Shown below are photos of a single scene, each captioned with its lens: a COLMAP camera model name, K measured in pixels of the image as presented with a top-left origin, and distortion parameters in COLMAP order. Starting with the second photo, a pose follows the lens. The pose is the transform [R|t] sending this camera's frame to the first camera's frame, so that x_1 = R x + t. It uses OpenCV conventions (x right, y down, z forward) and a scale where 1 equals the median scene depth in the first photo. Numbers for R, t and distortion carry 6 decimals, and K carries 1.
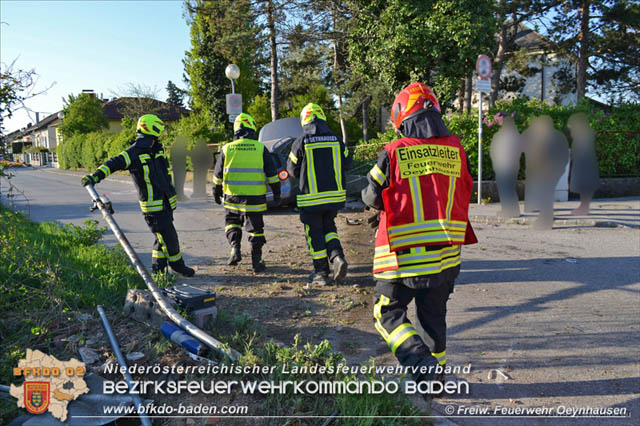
lens RADIAL K [[531.0, 0, 320.0], [0, 531.0, 213.0], [0, 0, 1]] dist [-0.083493, 0.005319]
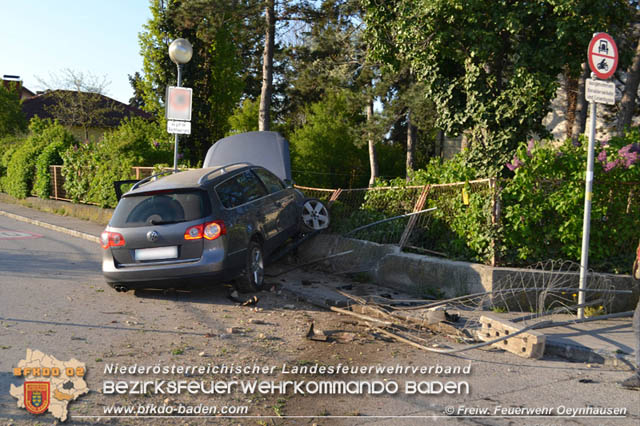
lens RADIAL K [[722.4, 0, 318.8], [0, 722.4, 205.1], [0, 0, 1]] dist [-0.067811, 0.010625]
pose [[0.993104, 0.077122, -0.088299, 0.068928], [-0.085146, 0.992201, -0.091036, -0.027109], [0.080589, 0.097927, 0.991925, 0.185929]]
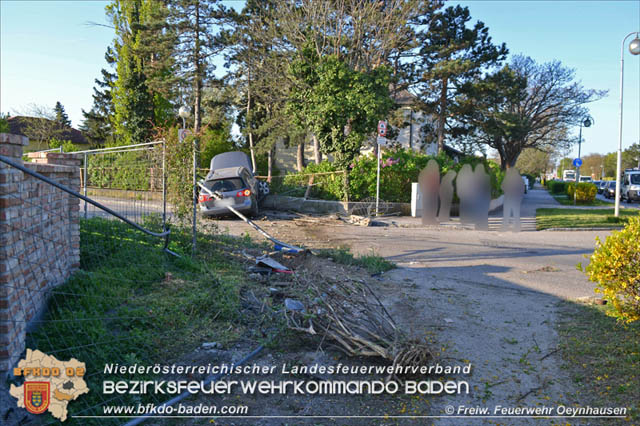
lens RADIAL K [[722.4, 0, 318.8], [0, 722.4, 205.1], [0, 0, 1]] dist [-0.067811, 0.010625]
pose [[0.955206, 0.040434, 0.293166, -0.313194], [-0.011901, 0.995069, -0.098468, 0.103544], [-0.295702, 0.090568, 0.950977, -0.619529]]
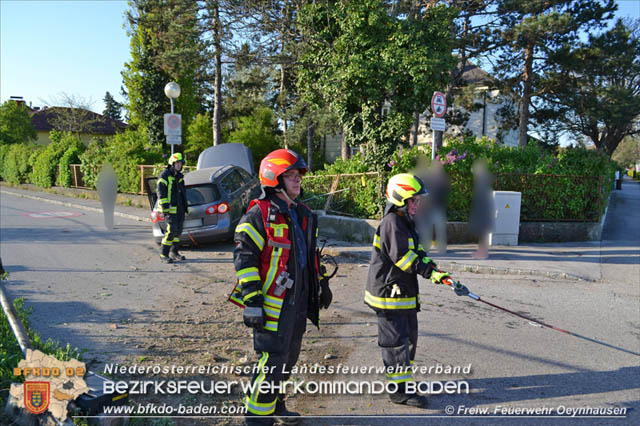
lens RADIAL K [[511.3, 0, 334.7], [0, 511.3, 210.1], [0, 0, 1]] dist [-0.090503, 0.011819]
pose [[0.988771, 0.033960, 0.145527, -0.003631], [-0.029638, 0.999056, -0.031765, -0.031931], [-0.146469, 0.027096, 0.988844, 0.071076]]
